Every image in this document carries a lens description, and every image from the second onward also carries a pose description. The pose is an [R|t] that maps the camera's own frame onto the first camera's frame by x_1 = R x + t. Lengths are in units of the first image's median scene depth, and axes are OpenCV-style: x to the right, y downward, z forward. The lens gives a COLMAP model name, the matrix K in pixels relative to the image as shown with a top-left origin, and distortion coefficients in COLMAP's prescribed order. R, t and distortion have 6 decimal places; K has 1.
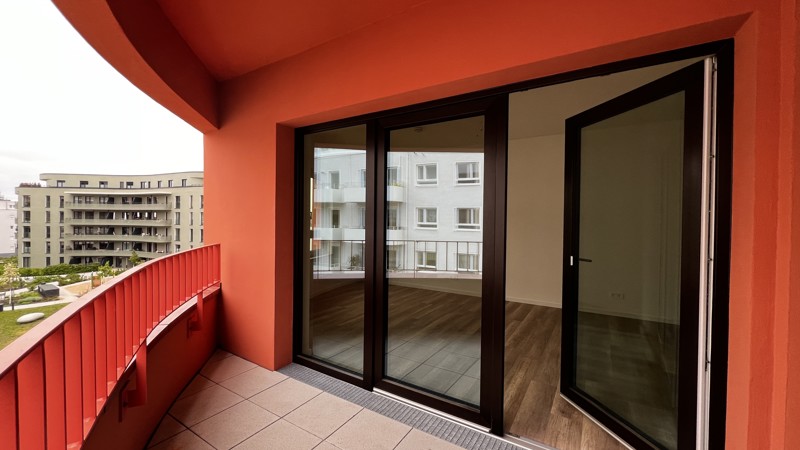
lens RADIAL K [[316.7, 0, 400.0], [0, 316.7, 225.0], [0, 0, 1]] dist [0.000033, -0.000035]
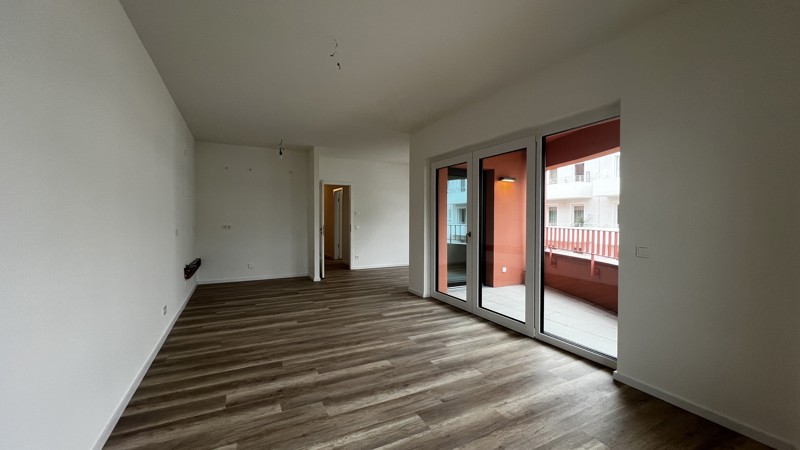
lens RADIAL K [[316.7, 0, 400.0], [0, 316.7, 225.0], [0, 0, 1]] dist [0.000033, -0.000035]
pose [[-0.850004, -0.027687, 0.526048, -0.208219], [-0.007049, 0.999126, 0.041196, -0.011118], [-0.526729, 0.031309, -0.849456, 1.753785]]
